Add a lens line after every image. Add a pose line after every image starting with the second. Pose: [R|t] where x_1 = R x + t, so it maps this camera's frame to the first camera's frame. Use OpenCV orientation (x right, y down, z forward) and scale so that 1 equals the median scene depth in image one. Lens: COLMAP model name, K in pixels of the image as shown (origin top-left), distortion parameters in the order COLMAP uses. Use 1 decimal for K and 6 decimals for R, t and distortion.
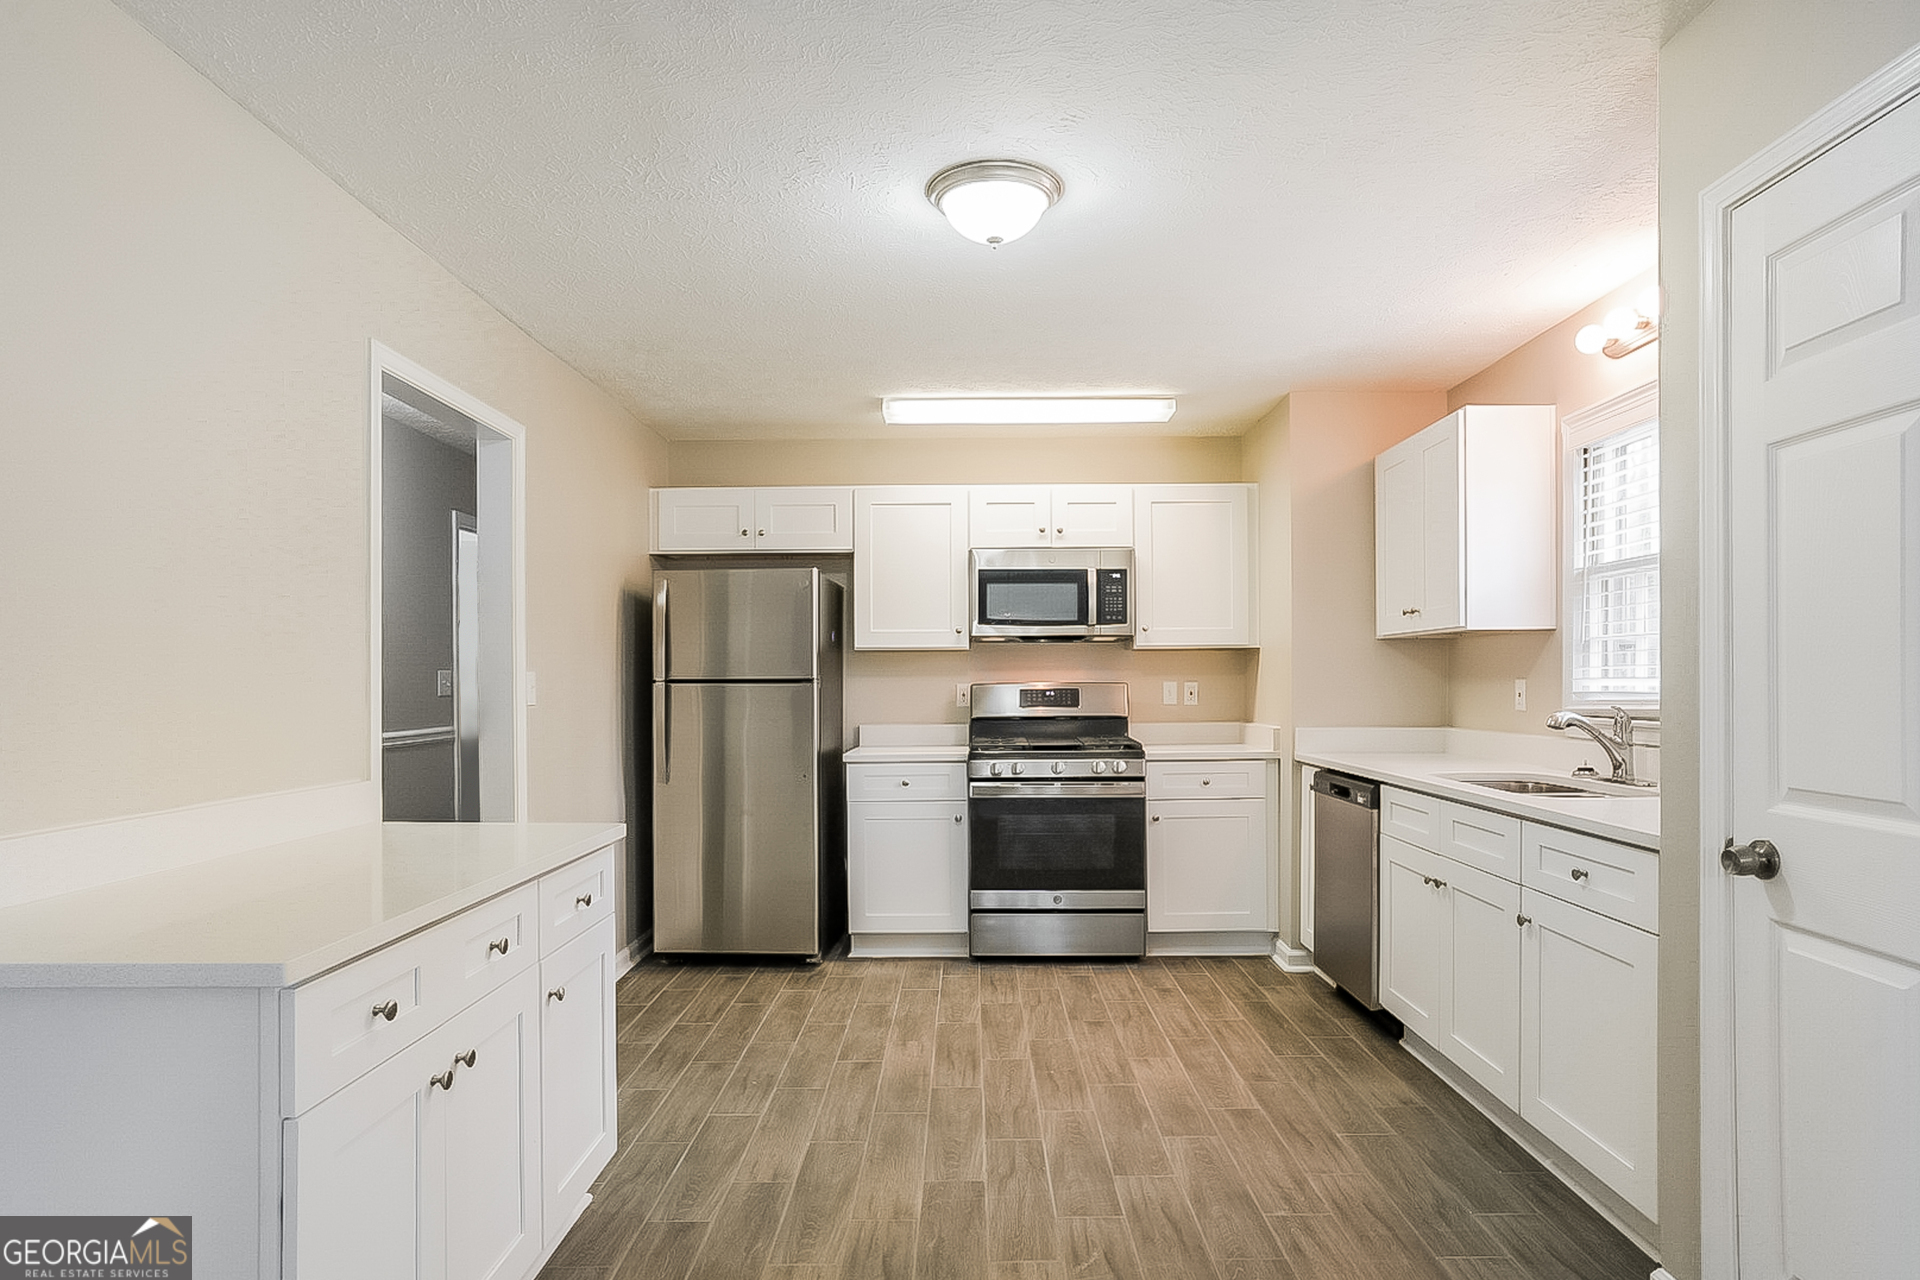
lens RADIAL K [[1115.6, 0, 954.6], [0, 1115.6, 683.5], [0, 0, 1]] dist [-0.000765, -0.000107]
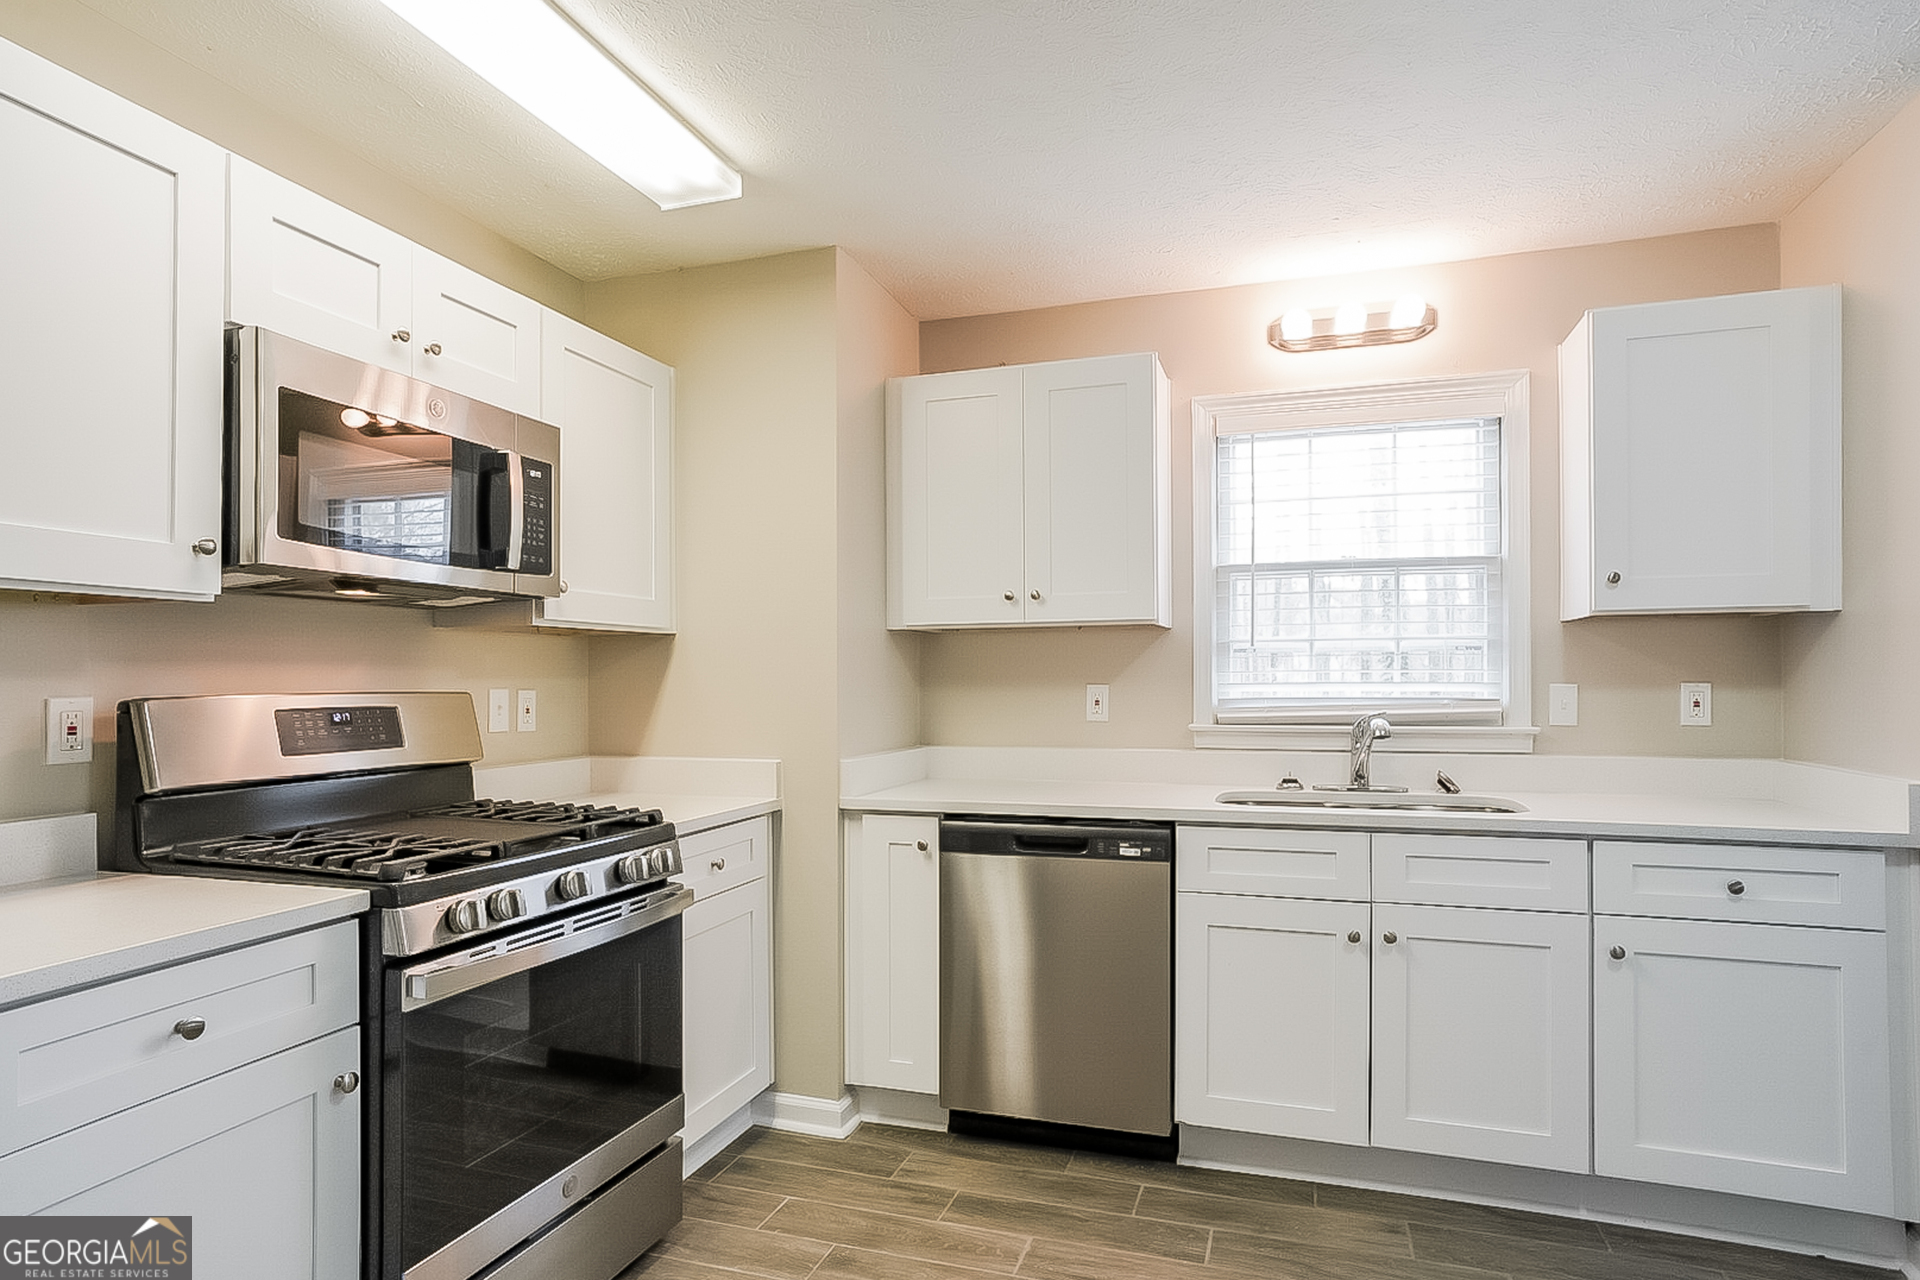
lens RADIAL K [[1051.9, 0, 958.7], [0, 1051.9, 674.0], [0, 0, 1]] dist [-0.027619, 0.000285]
pose [[0.289355, 0.011787, 0.957149, -0.284051], [0.005854, 0.999884, -0.014083, -0.001340], [-0.957204, 0.009678, 0.289252, 0.808465]]
